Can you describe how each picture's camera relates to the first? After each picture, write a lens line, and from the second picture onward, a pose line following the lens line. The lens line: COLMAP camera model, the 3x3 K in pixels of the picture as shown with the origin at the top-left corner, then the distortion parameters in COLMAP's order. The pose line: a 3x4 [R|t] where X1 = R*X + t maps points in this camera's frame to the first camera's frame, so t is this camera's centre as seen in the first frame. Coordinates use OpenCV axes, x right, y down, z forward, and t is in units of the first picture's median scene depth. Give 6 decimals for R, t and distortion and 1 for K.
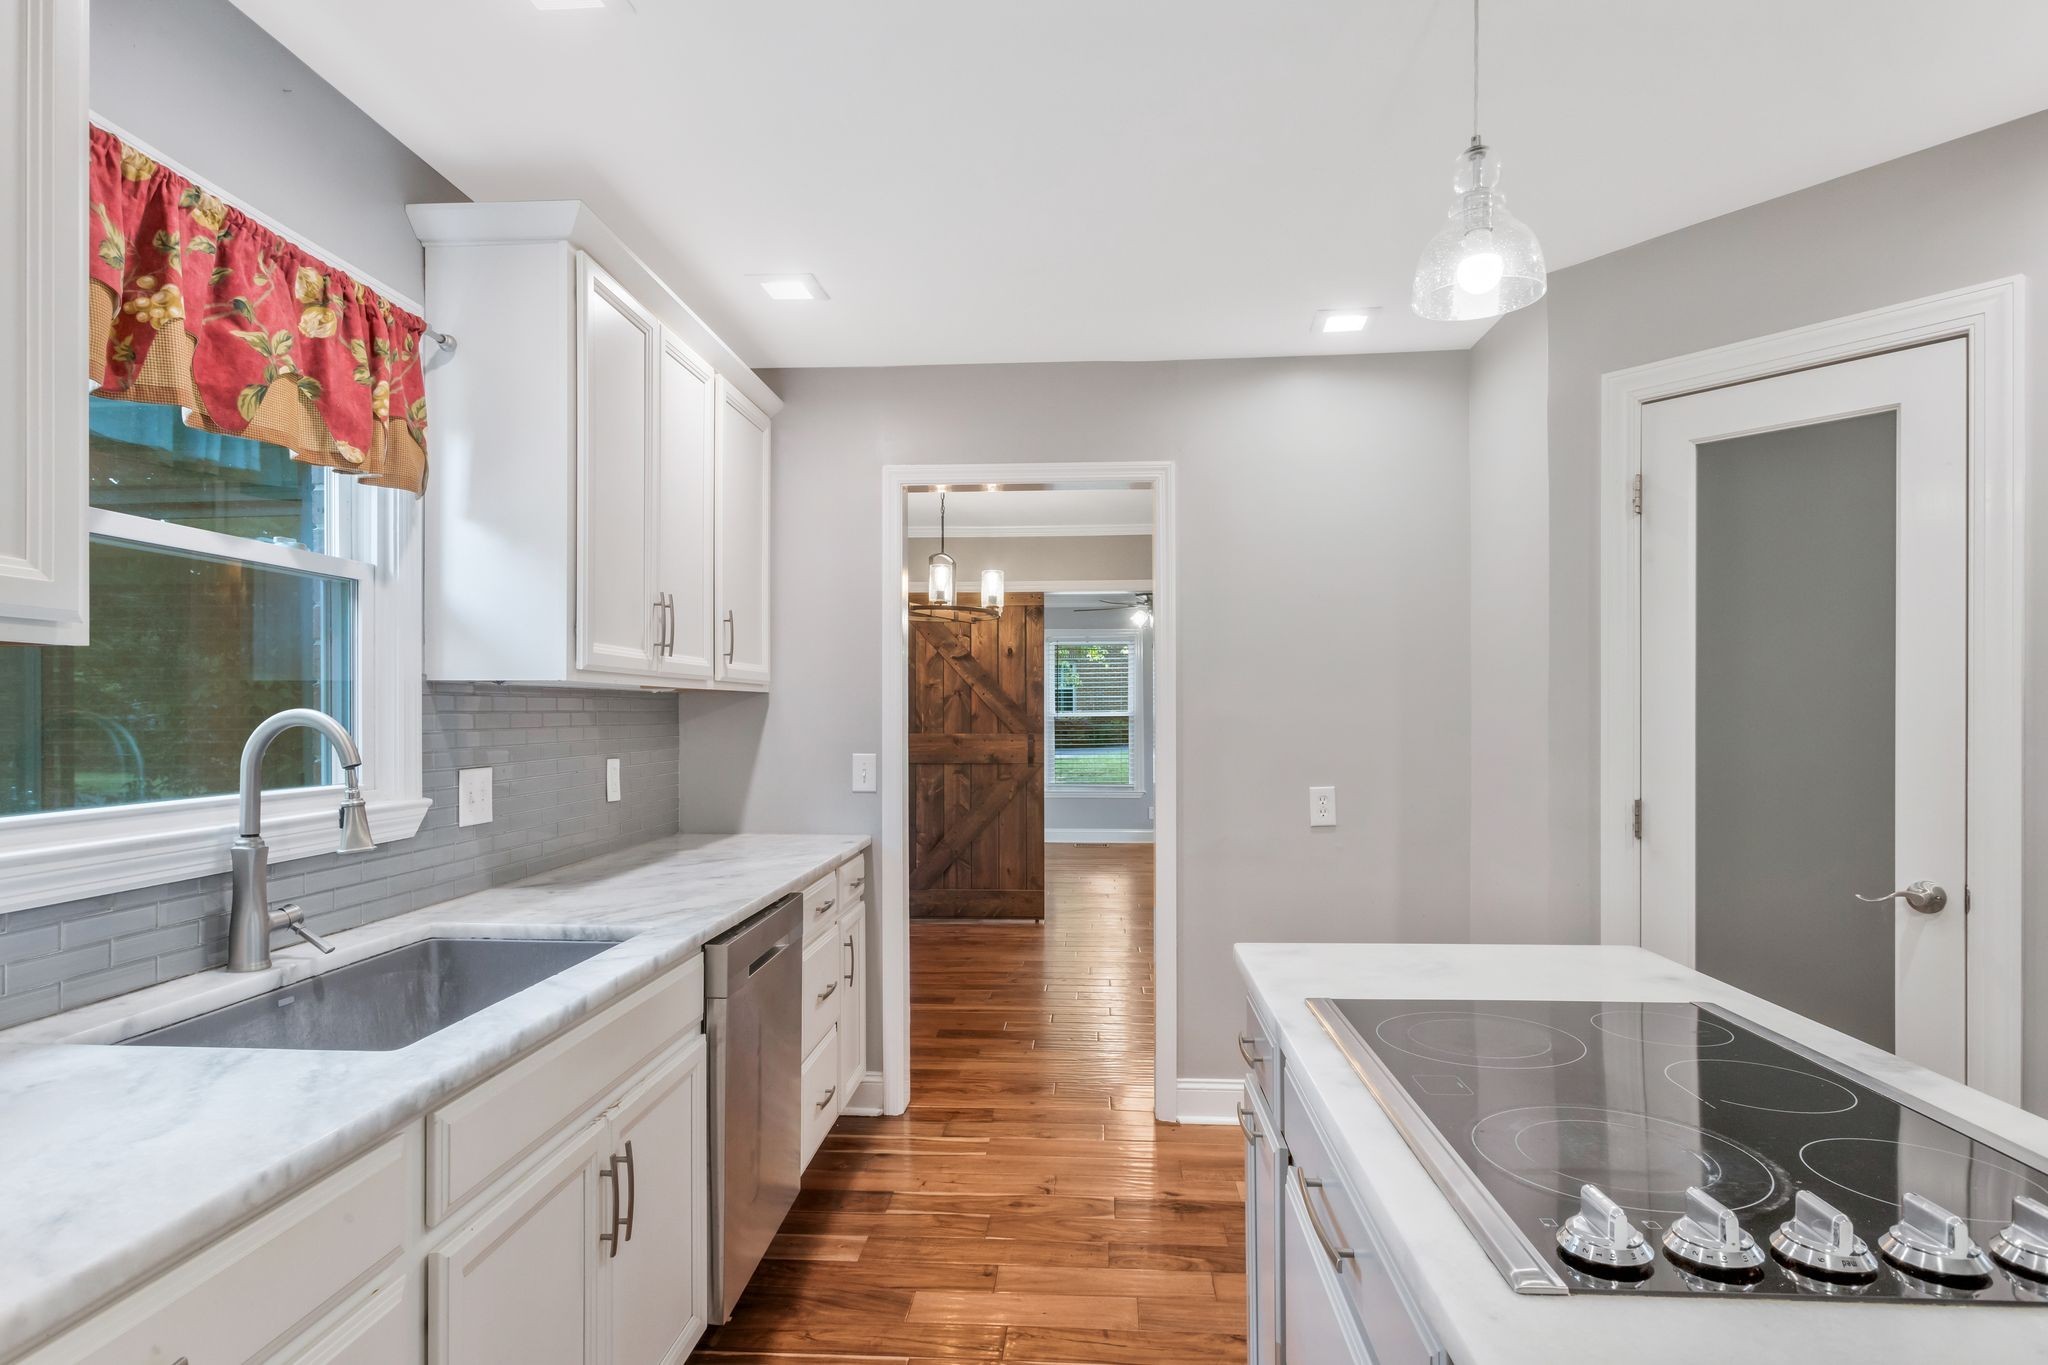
lens RADIAL K [[1194.4, 0, 1021.3], [0, 1194.4, 710.1], [0, 0, 1]] dist [-0.001301, 0.000057]
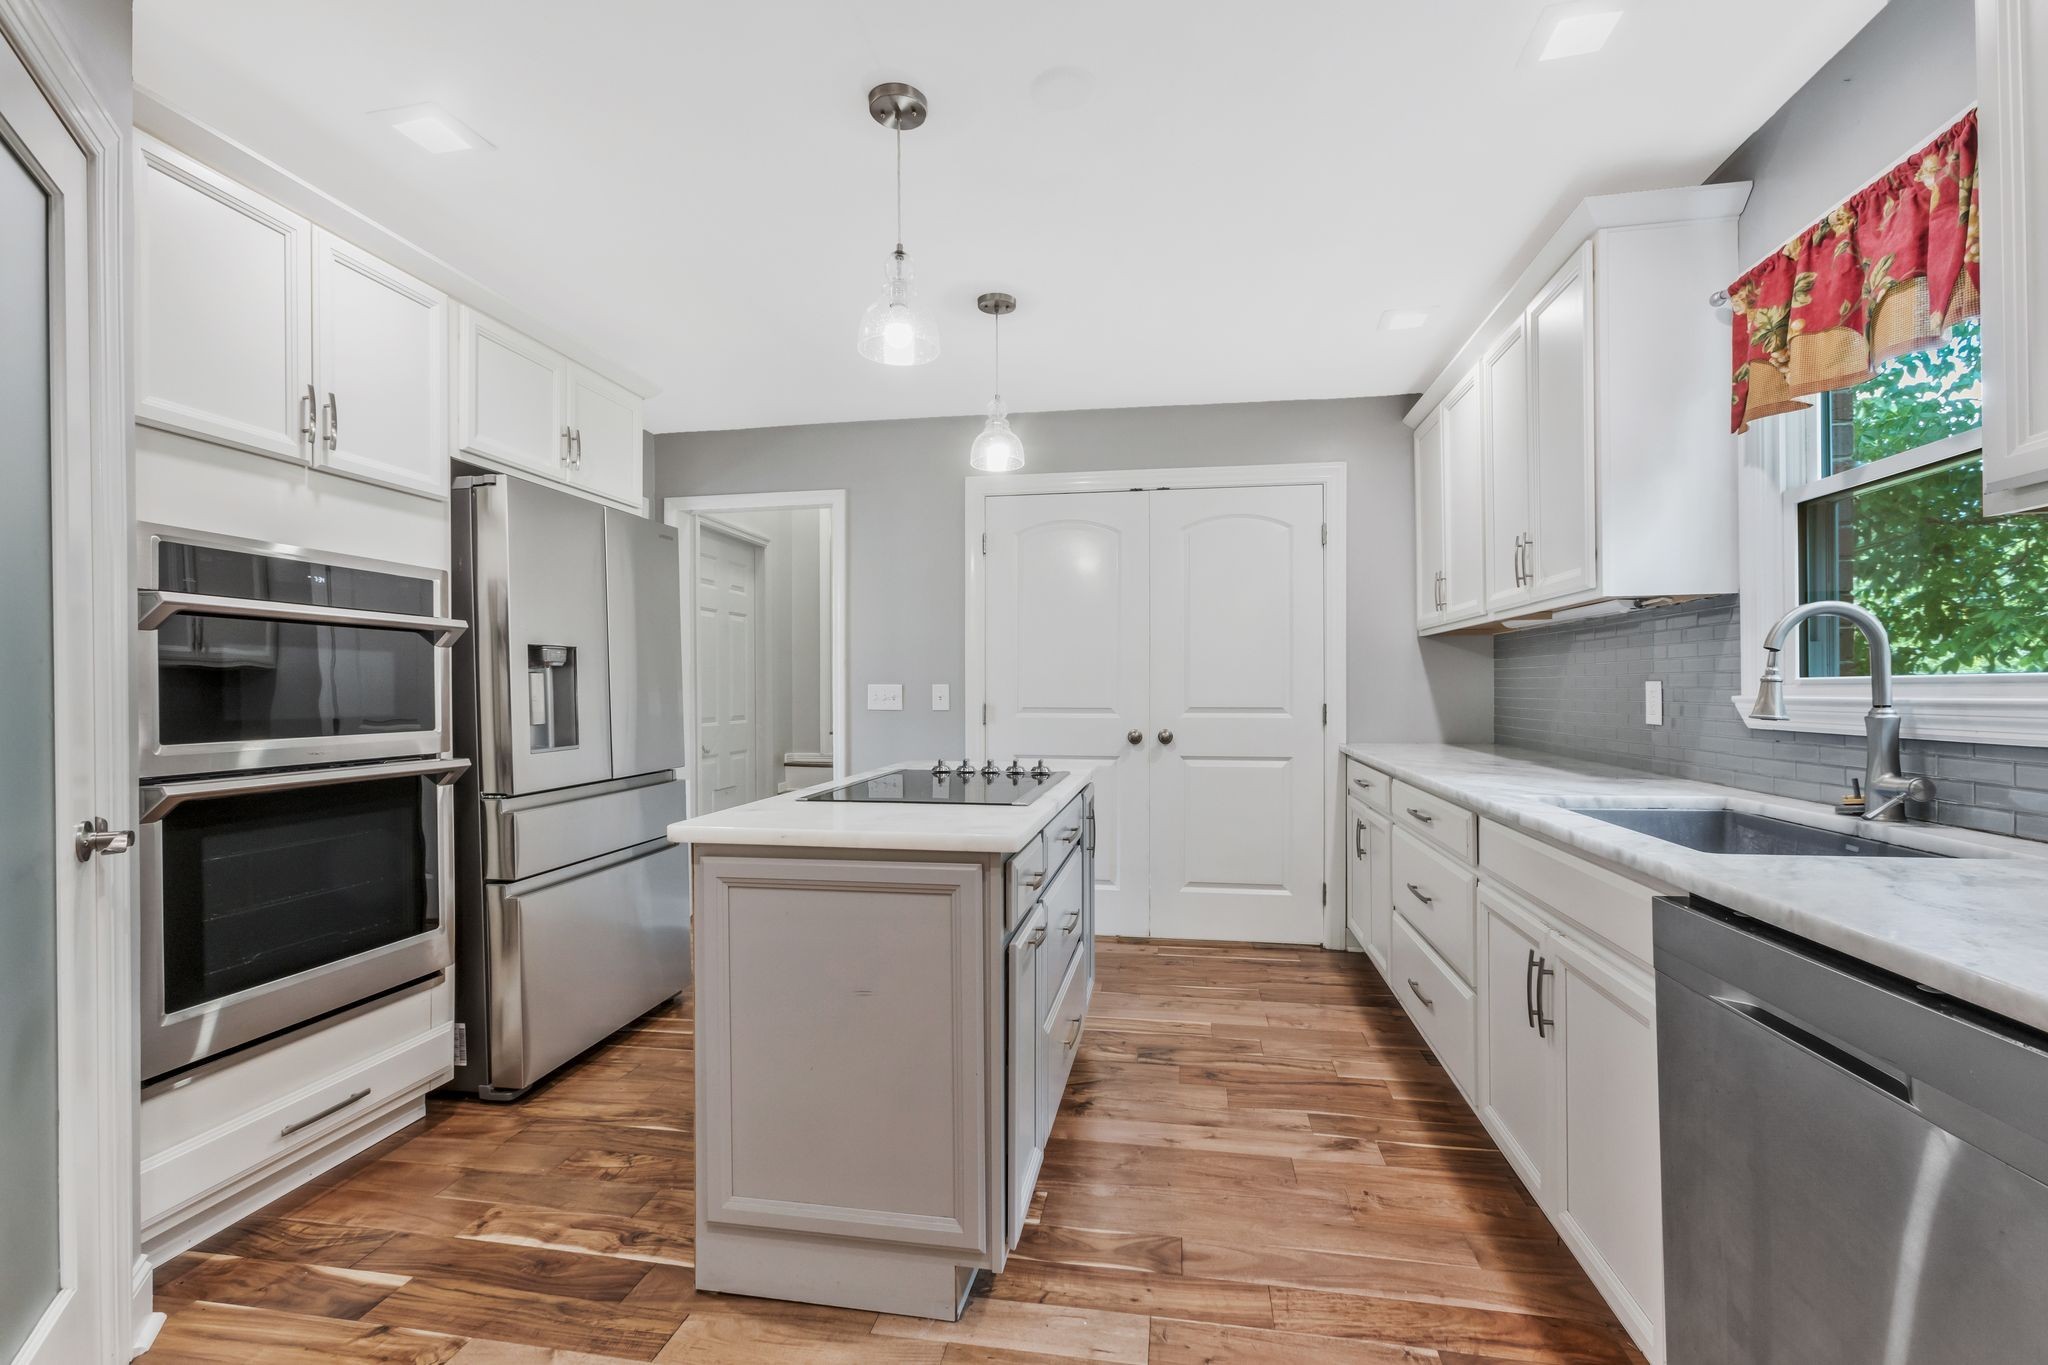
lens RADIAL K [[898.1, 0, 1020.1], [0, 898.1, 683.0], [0, 0, 1]] dist [-0.025004, 0.014213]
pose [[-0.994095, 0.007796, 0.108233, 0.094094], [0.006977, 0.999944, -0.007945, 0.077640], [-0.108289, -0.007143, -0.994094, 1.830329]]
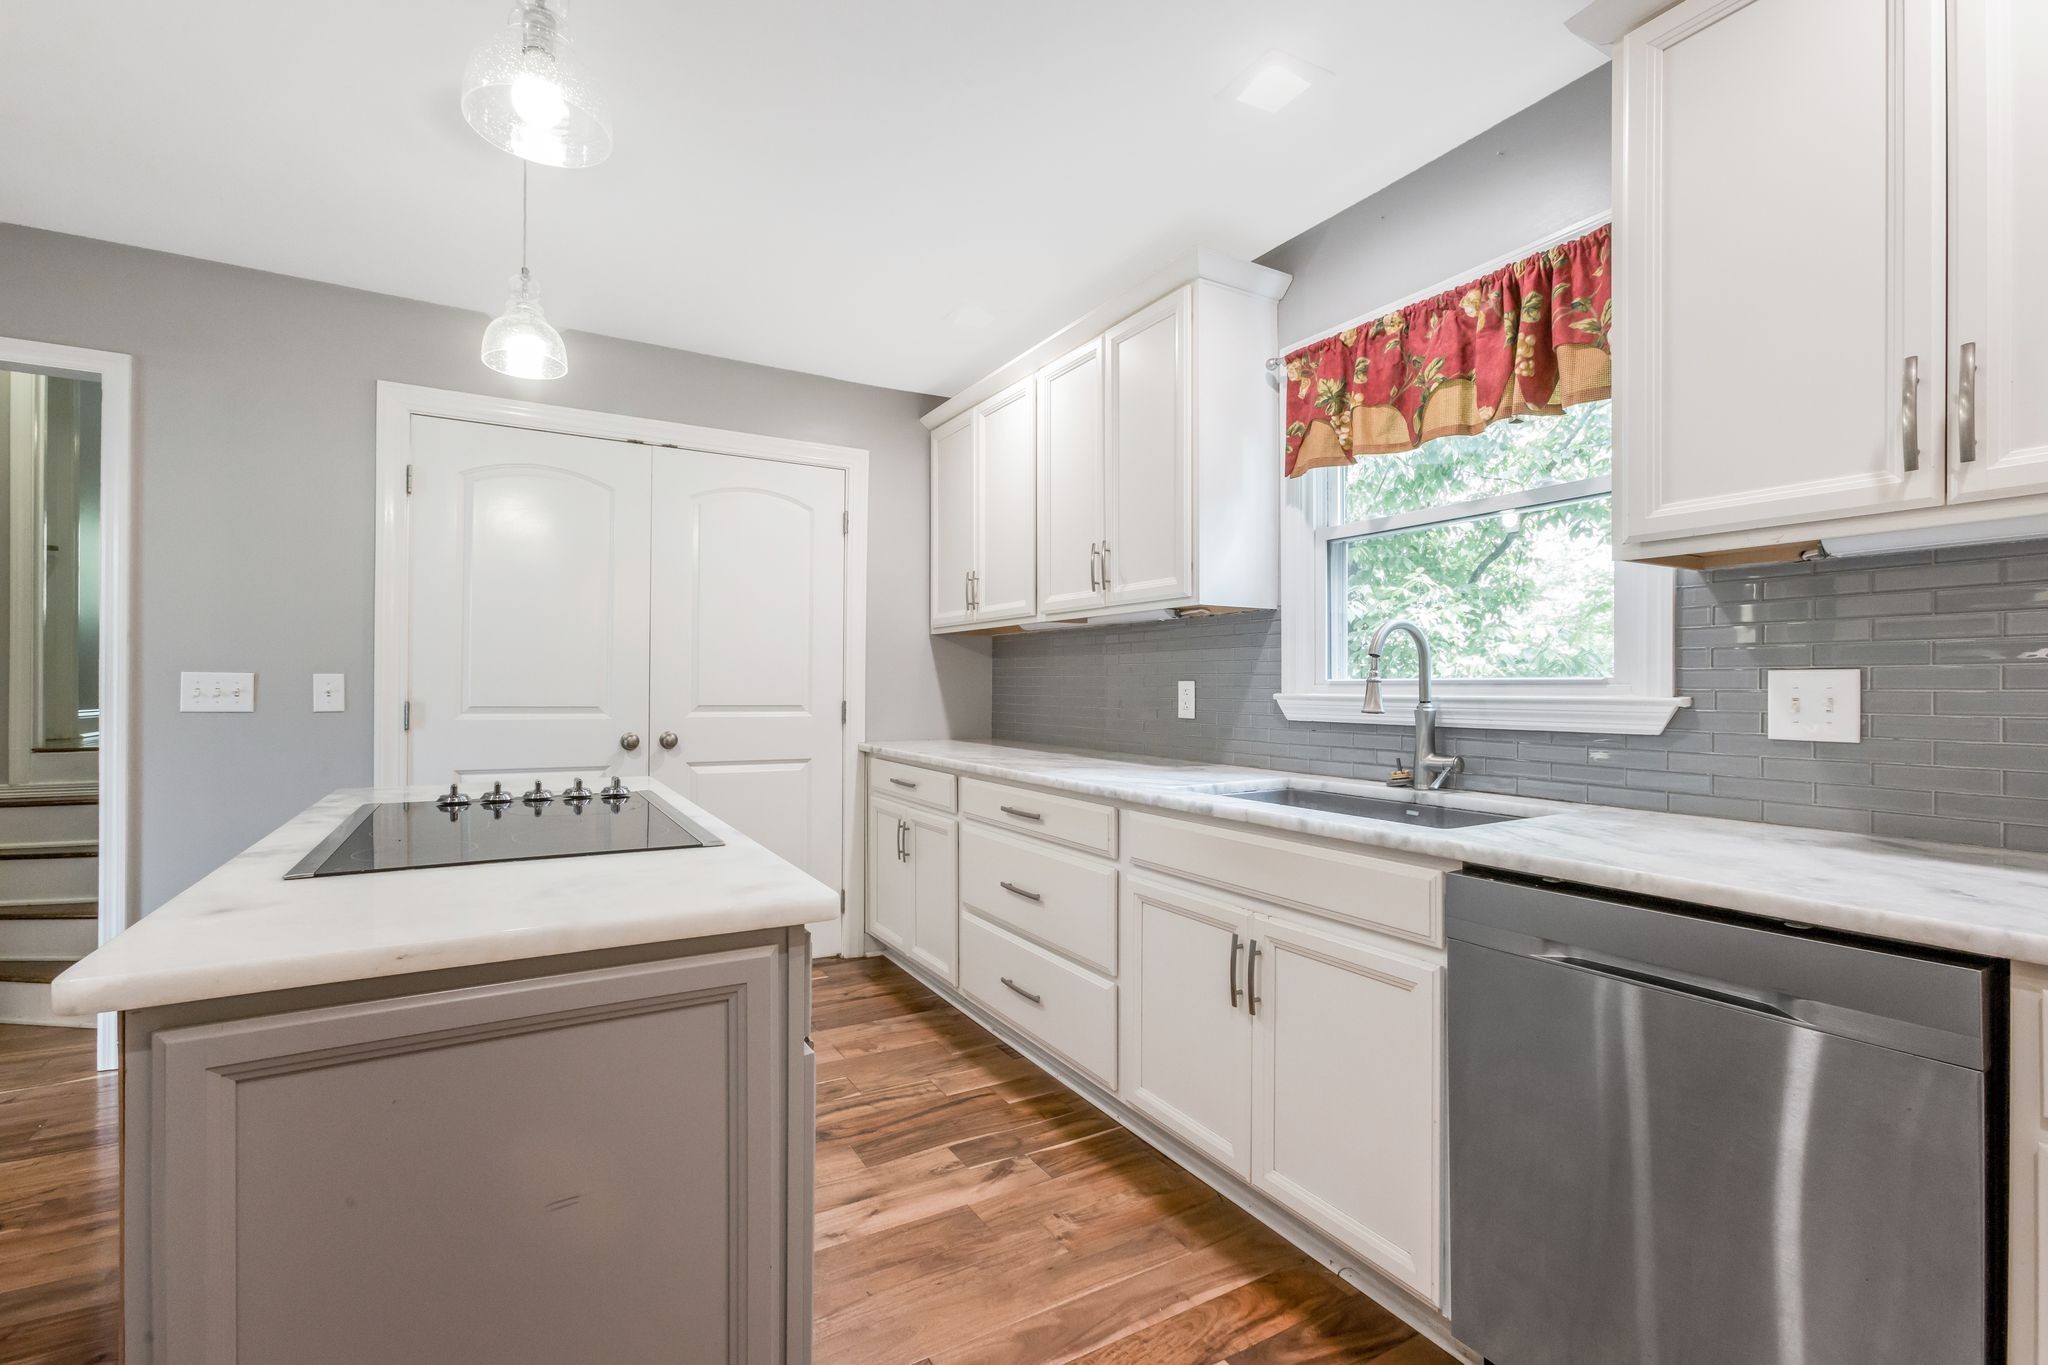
lens RADIAL K [[898.1, 0, 1020.1], [0, 898.1, 683.0], [0, 0, 1]] dist [-0.025004, 0.014213]
pose [[-0.831119, -0.004521, -0.556077, 0.391886], [-0.002900, 0.999989, -0.003796, 0.080604], [0.556088, -0.001542, -0.831122, 1.552371]]
